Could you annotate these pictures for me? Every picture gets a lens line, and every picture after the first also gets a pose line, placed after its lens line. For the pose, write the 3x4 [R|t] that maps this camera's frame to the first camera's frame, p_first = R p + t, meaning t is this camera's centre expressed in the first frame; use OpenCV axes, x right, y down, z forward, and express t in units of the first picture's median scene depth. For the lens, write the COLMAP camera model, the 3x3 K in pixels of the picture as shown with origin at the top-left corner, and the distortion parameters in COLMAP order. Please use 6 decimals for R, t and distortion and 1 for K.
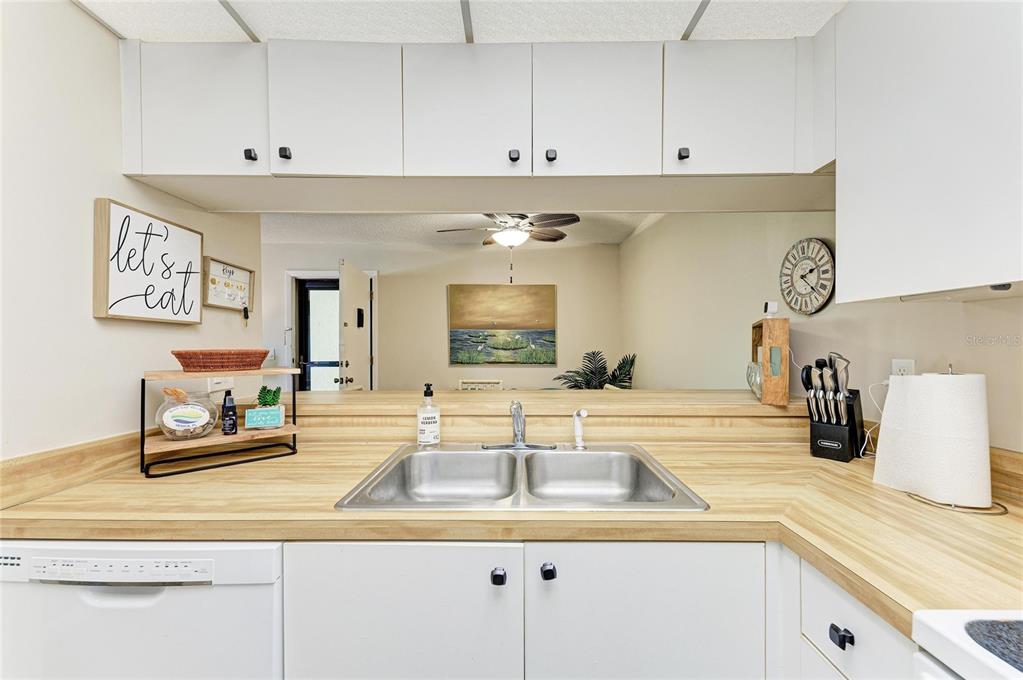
lens RADIAL K [[399.0, 0, 516.7], [0, 399.0, 345.2], [0, 0, 1]] dist [-0.000480, -0.000071]
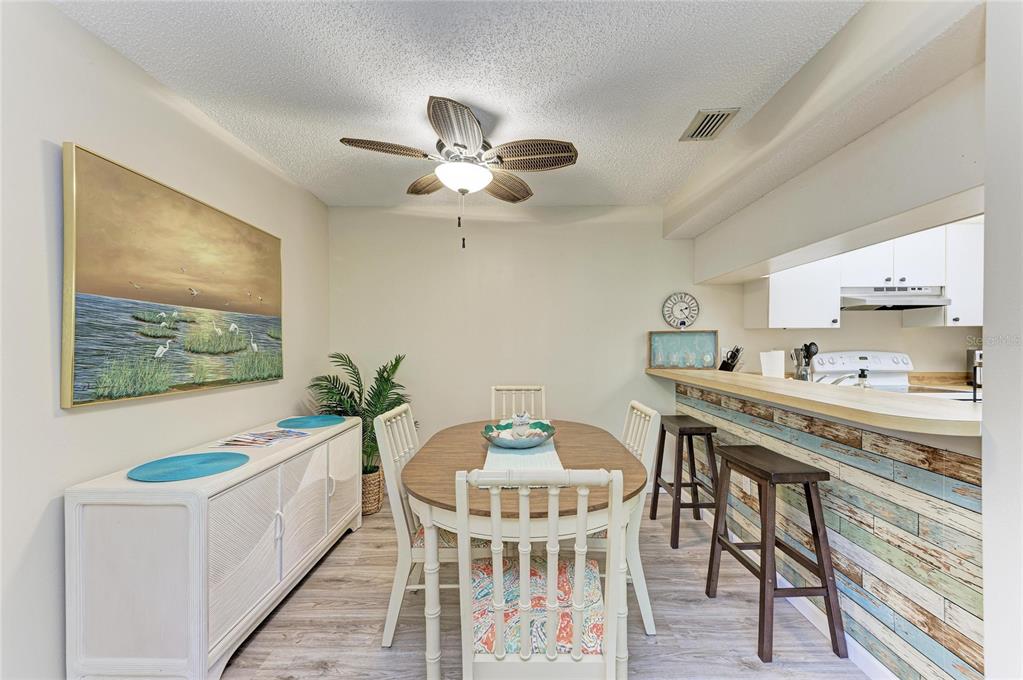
lens RADIAL K [[399.0, 0, 516.7], [0, 399.0, 345.2], [0, 0, 1]] dist [-0.000480, -0.000071]
pose [[-0.006785, 0.000898, 0.999977, -0.476741], [0.003547, 0.999993, -0.000874, 0.002649], [-0.999971, 0.003541, -0.006788, 0.664084]]
